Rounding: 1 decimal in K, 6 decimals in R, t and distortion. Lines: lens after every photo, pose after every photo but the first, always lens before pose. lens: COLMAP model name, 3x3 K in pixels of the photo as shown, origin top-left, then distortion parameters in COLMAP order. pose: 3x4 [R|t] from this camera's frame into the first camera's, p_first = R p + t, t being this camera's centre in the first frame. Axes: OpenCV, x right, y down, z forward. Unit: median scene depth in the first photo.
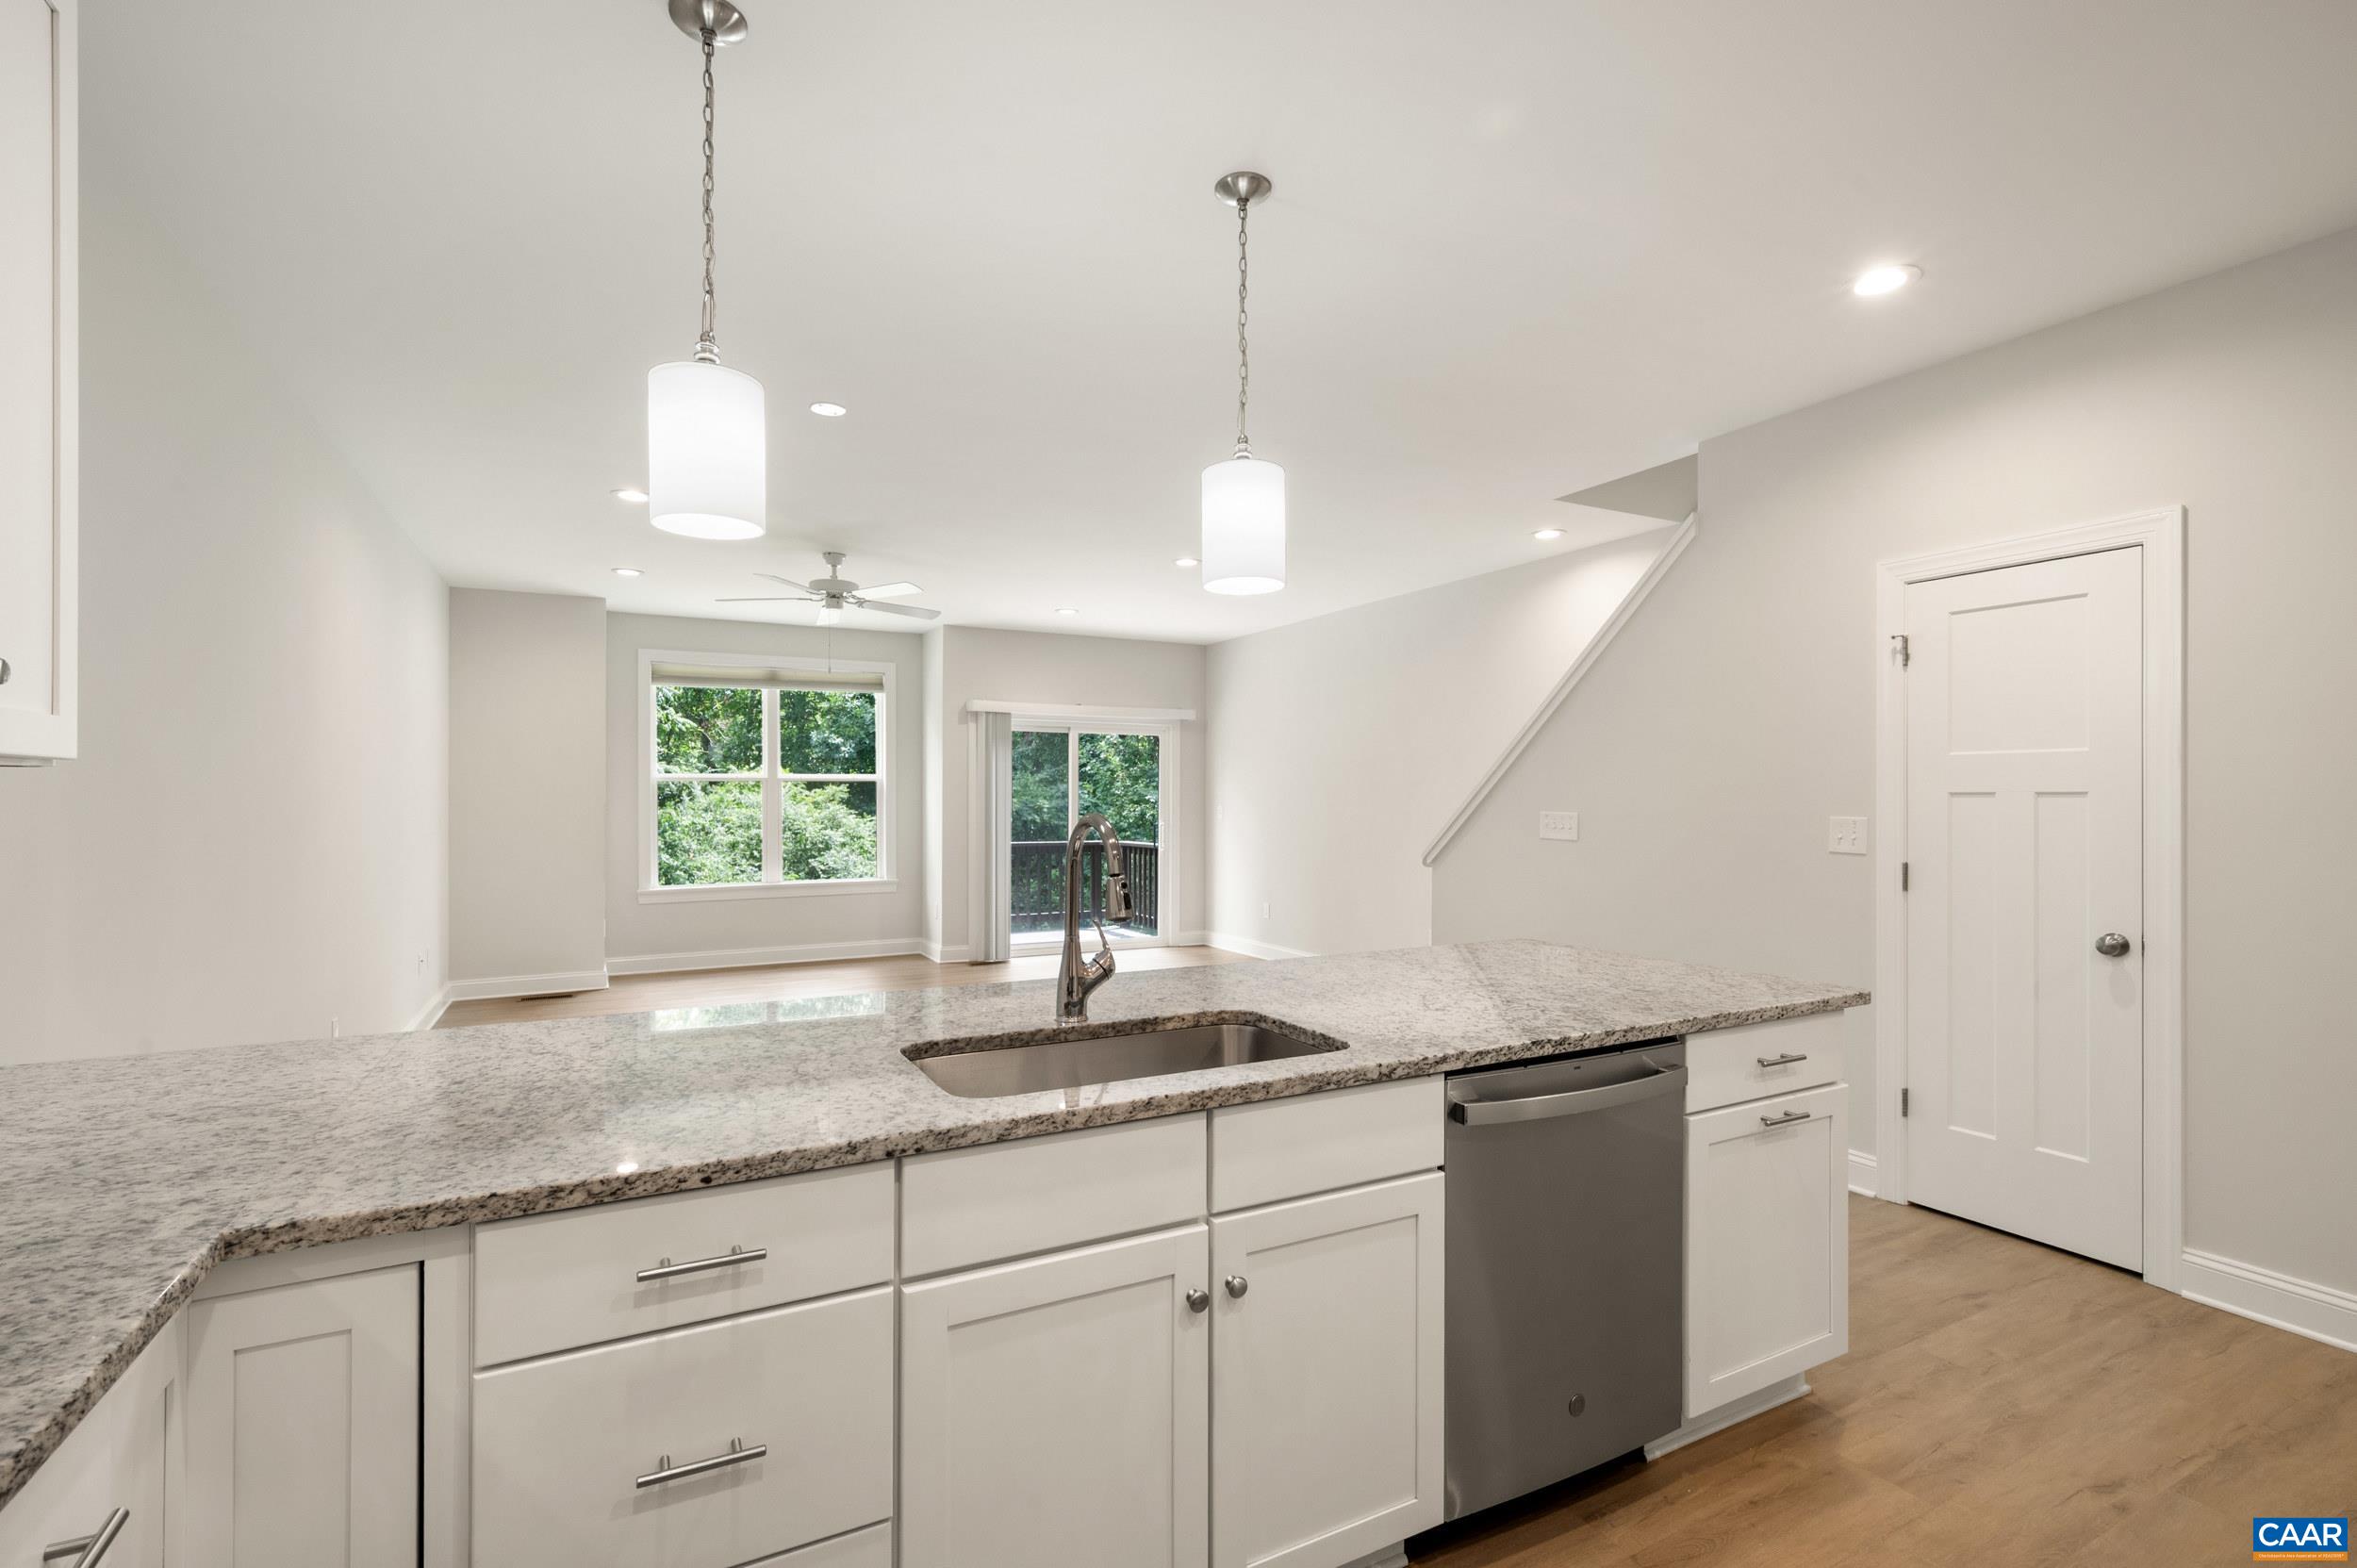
lens RADIAL K [[1049.5, 0, 1151.2], [0, 1049.5, 798.9], [0, 0, 1]] dist [0.002298, 0.000725]
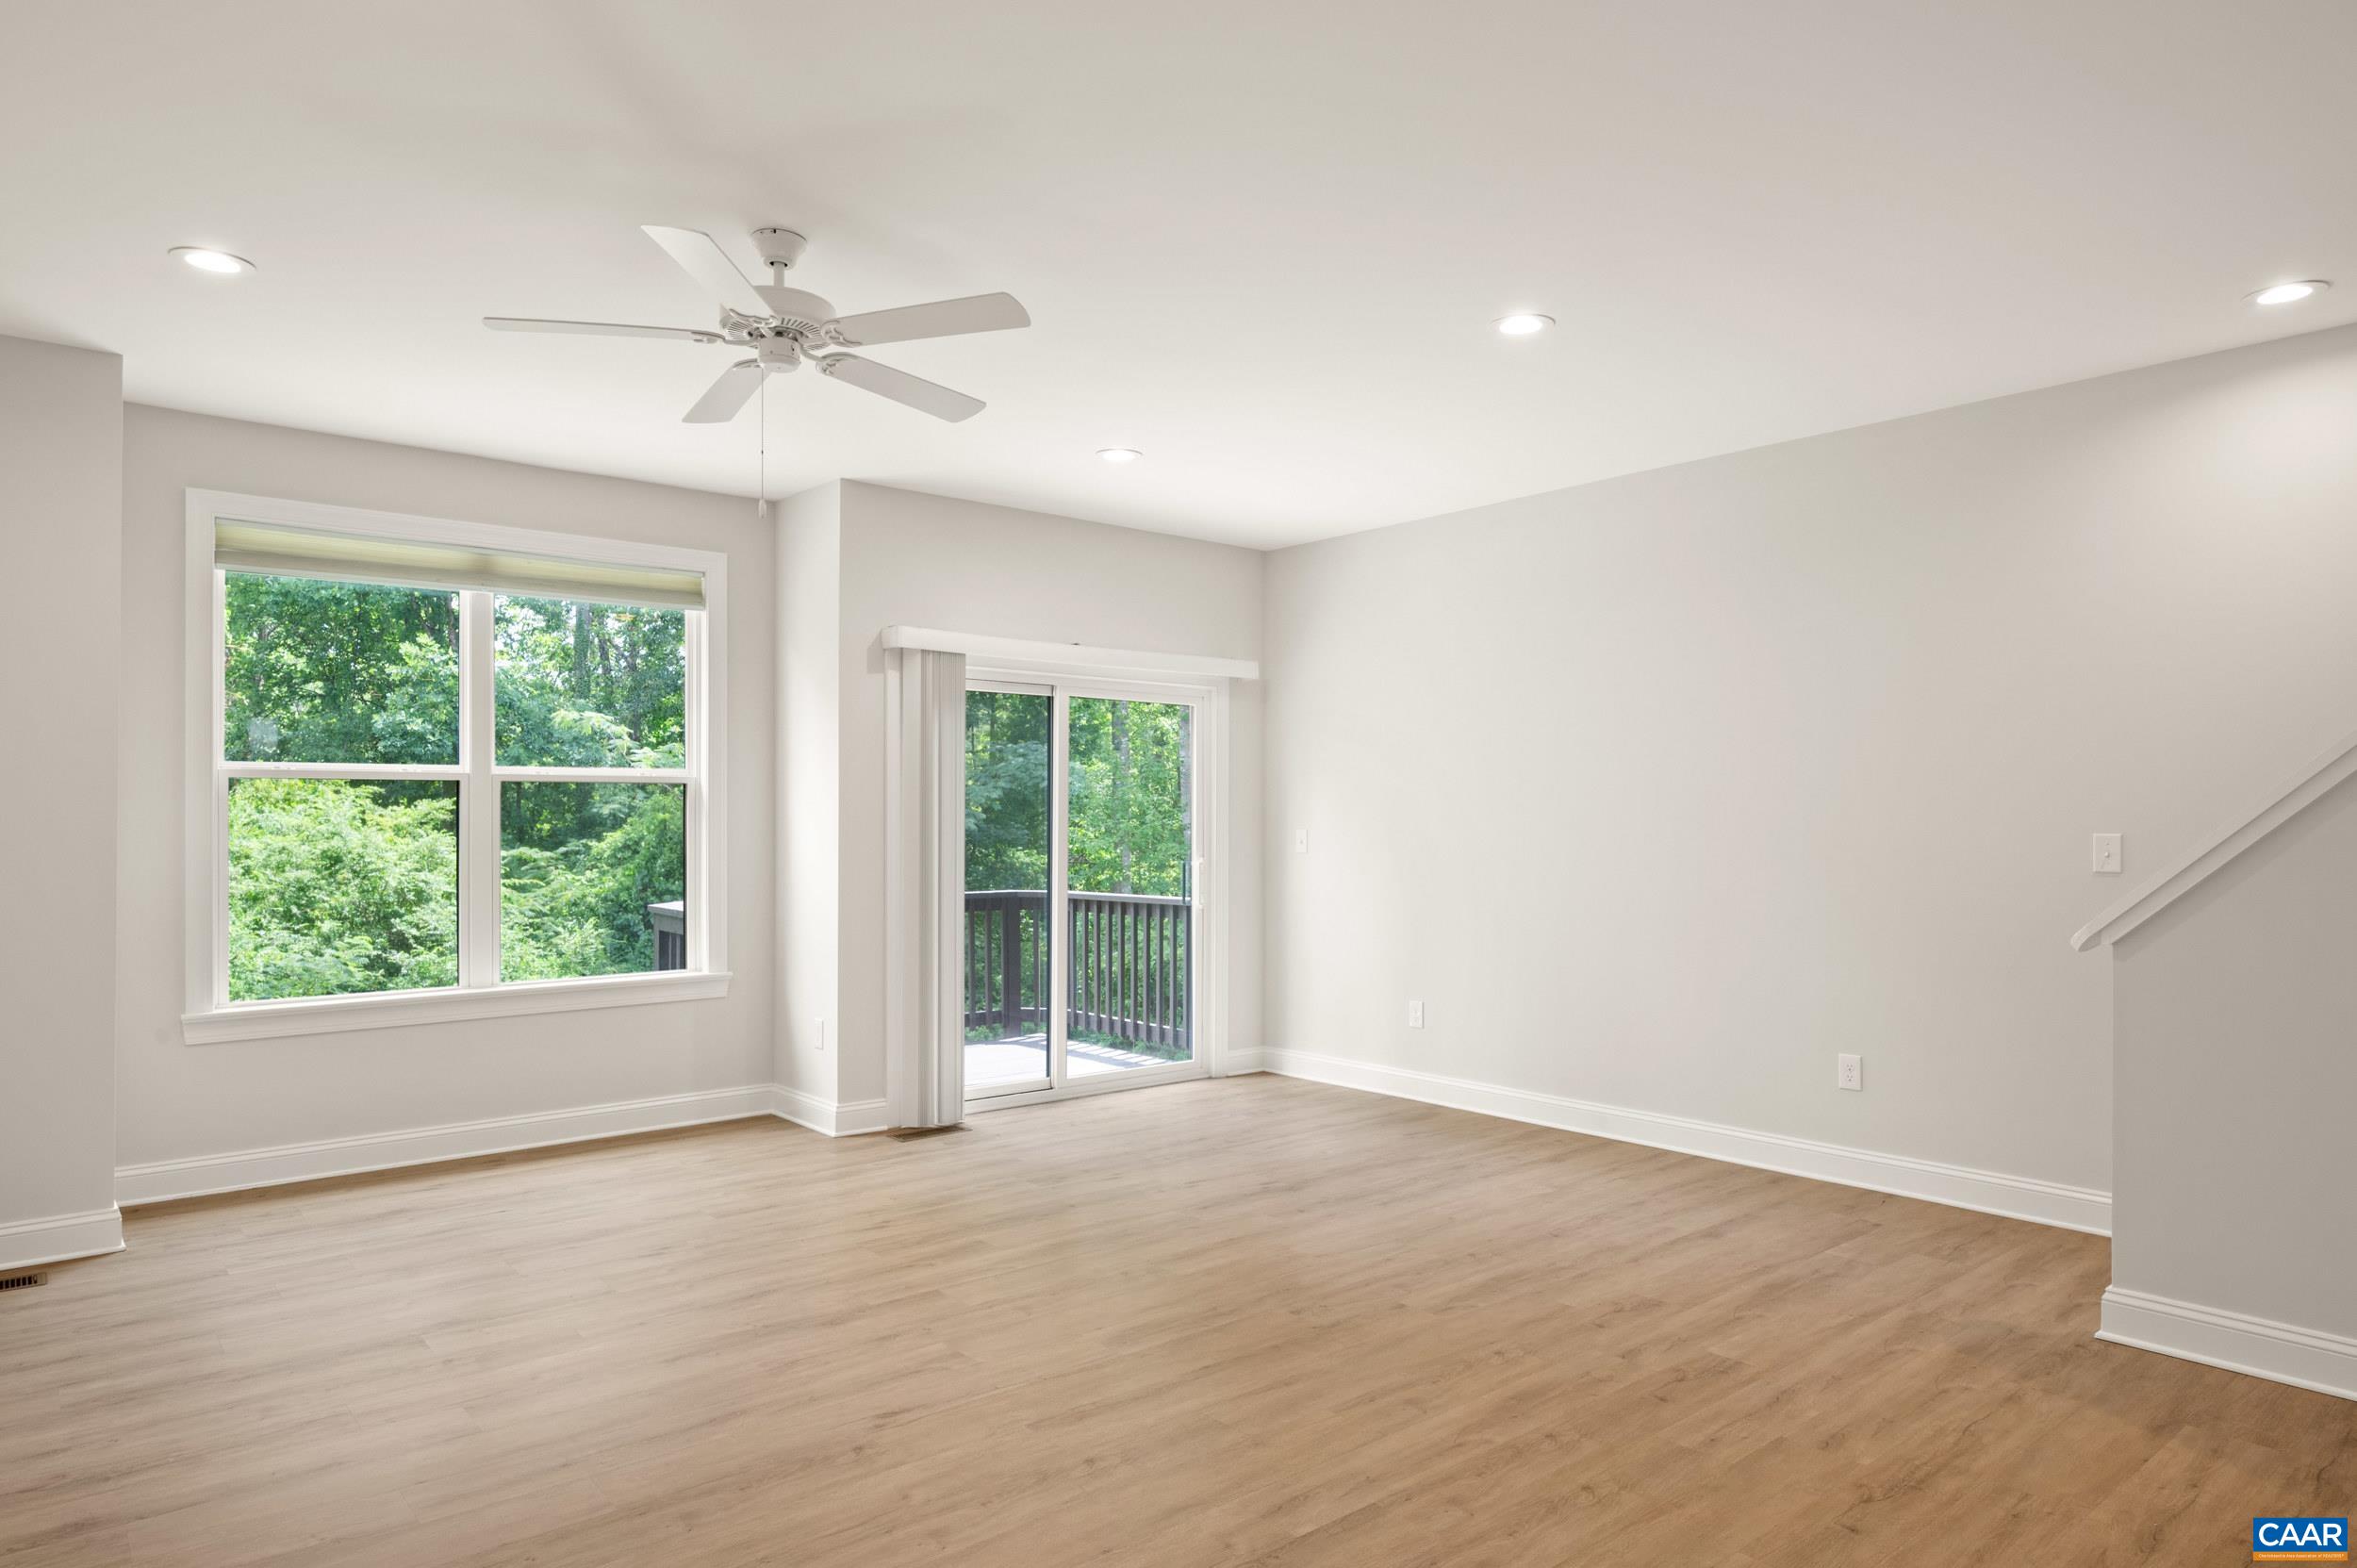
lens RADIAL K [[1382.6, 0, 1142.0], [0, 1382.6, 810.0], [0, 0, 1]] dist [0.004204, -0.004855]
pose [[0.977291, 0.001515, 0.211897, -0.279311], [0.000558, 0.999953, -0.009721, 0.005529], [-0.211901, 0.009619, 0.977244, 0.428903]]
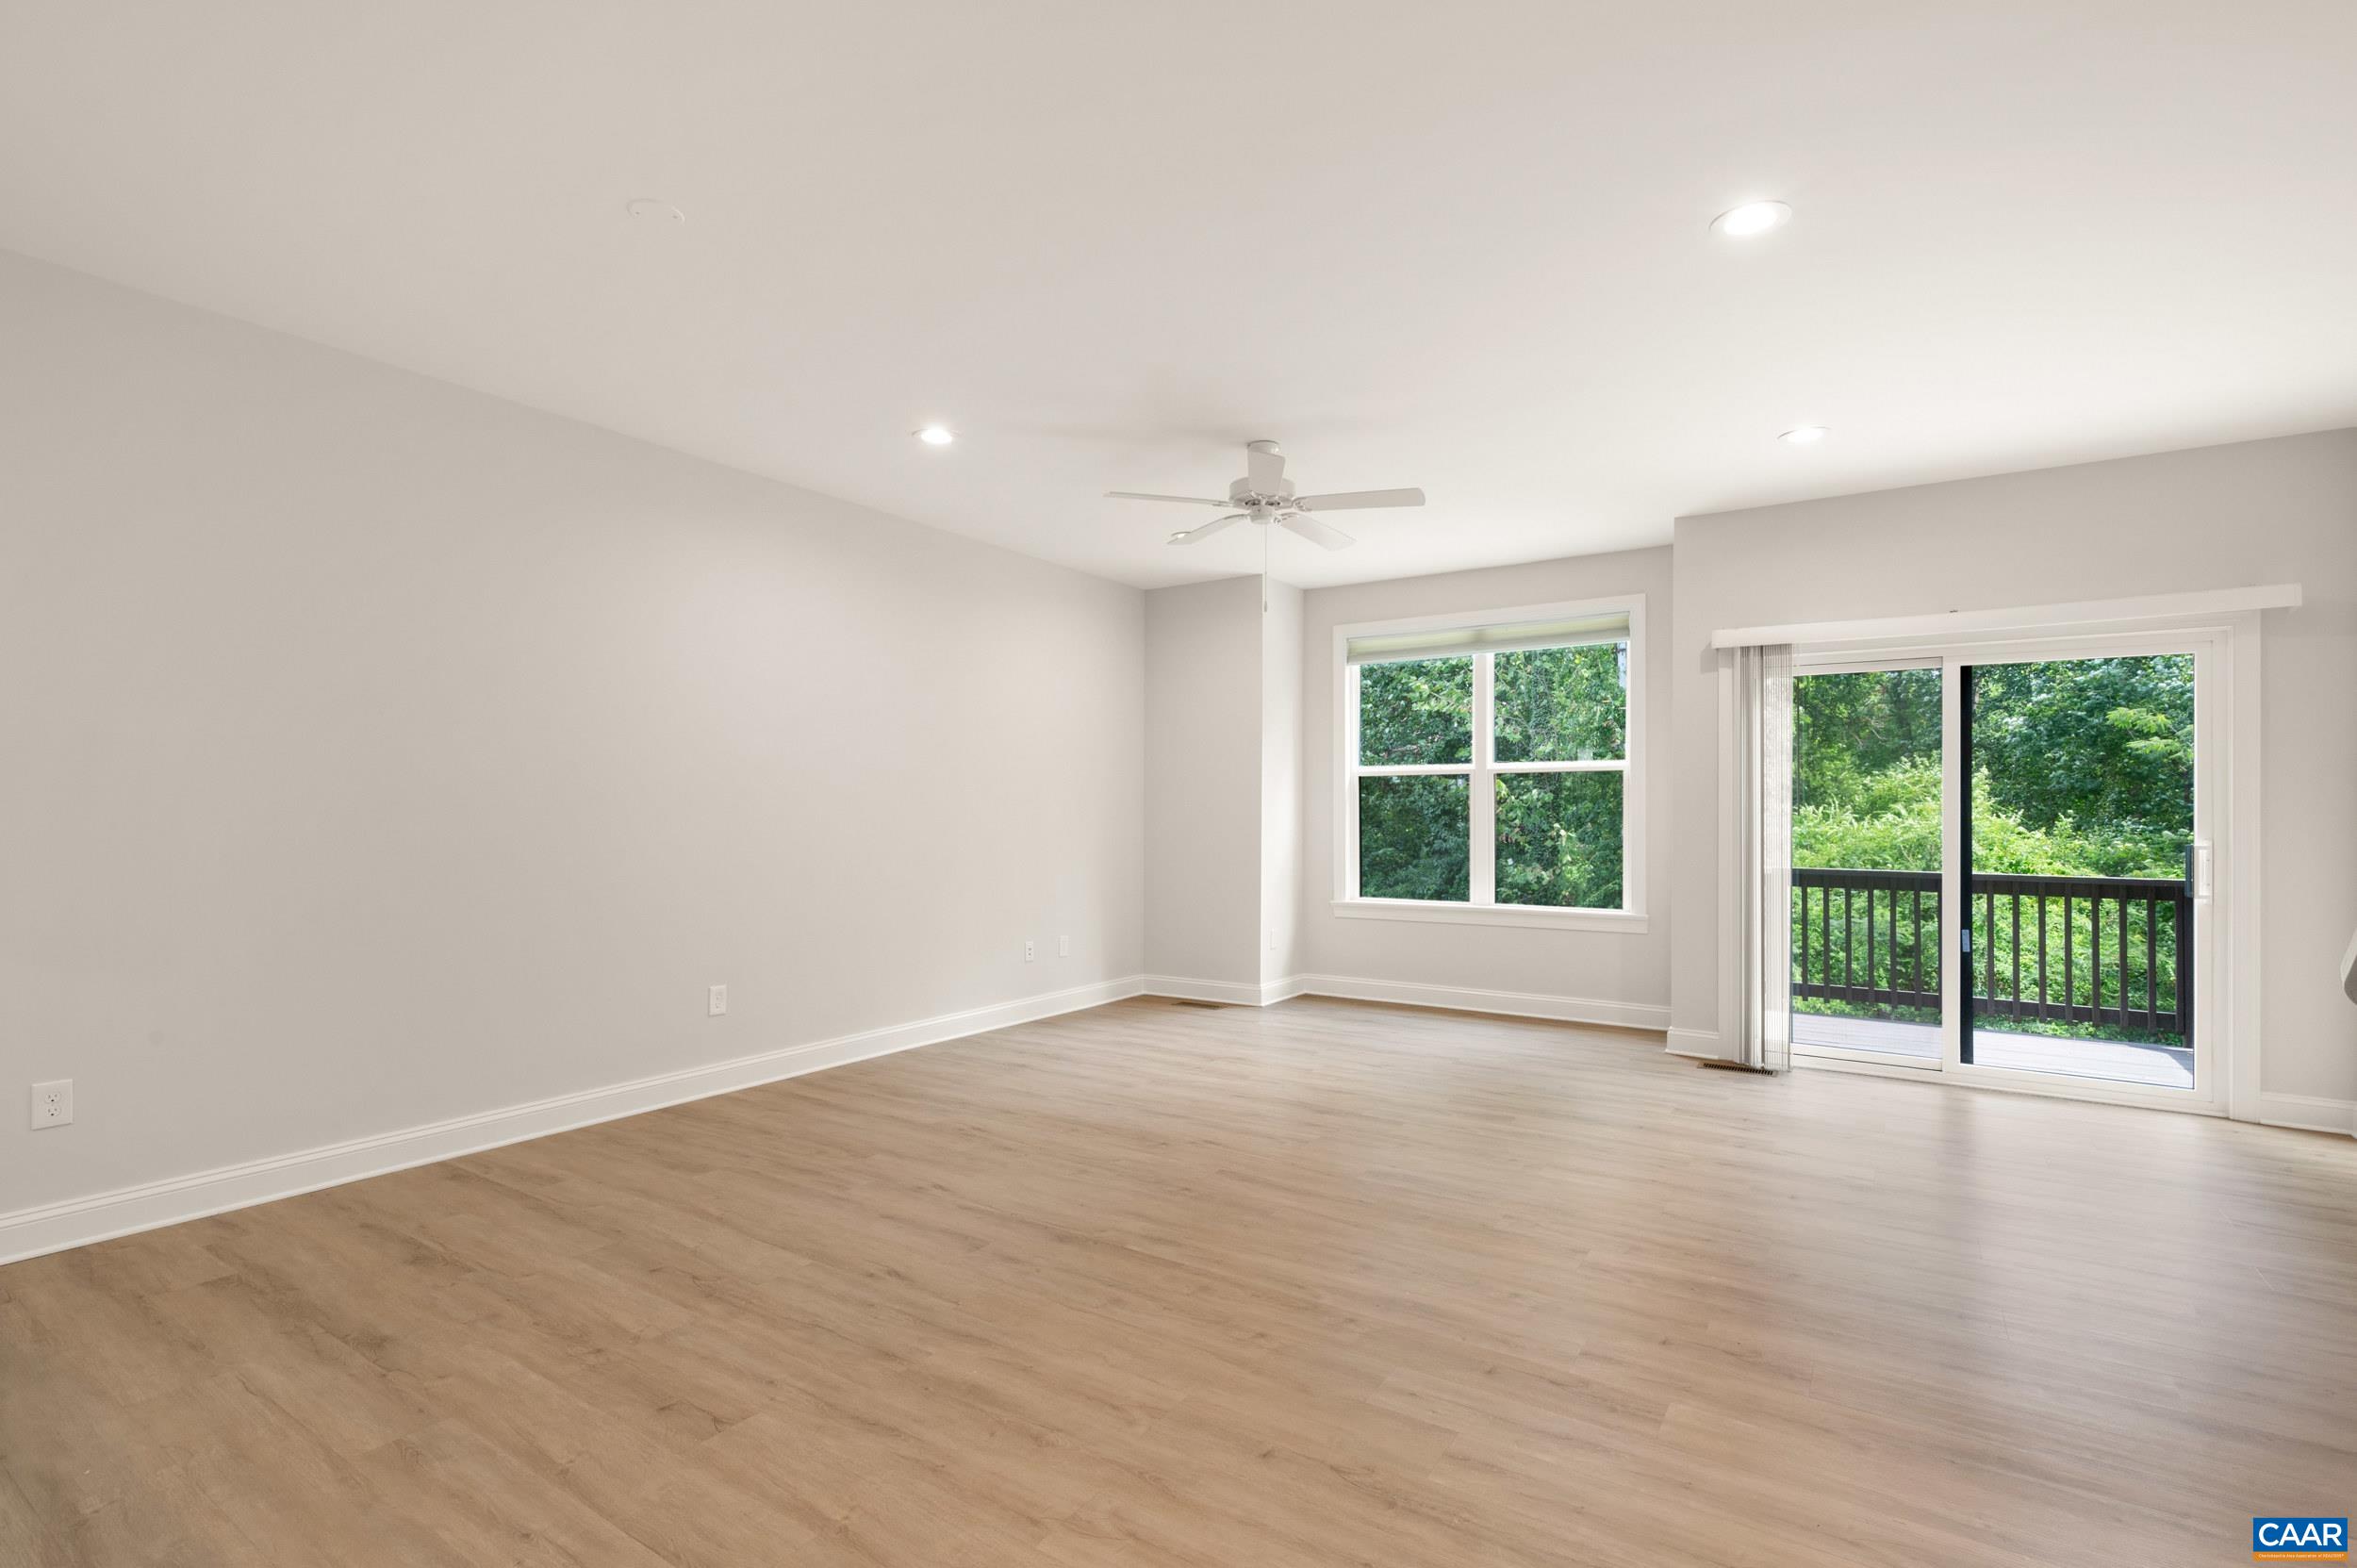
lens RADIAL K [[1049.5, 0, 1192.9], [0, 1049.5, 802.9], [0, 0, 1]] dist [0.002298, 0.000725]
pose [[0.502380, -0.006820, -0.864620, 0.289161], [-0.002253, 0.999955, -0.009197, 0.017739], [0.864644, 0.006568, 0.502342, 0.606410]]
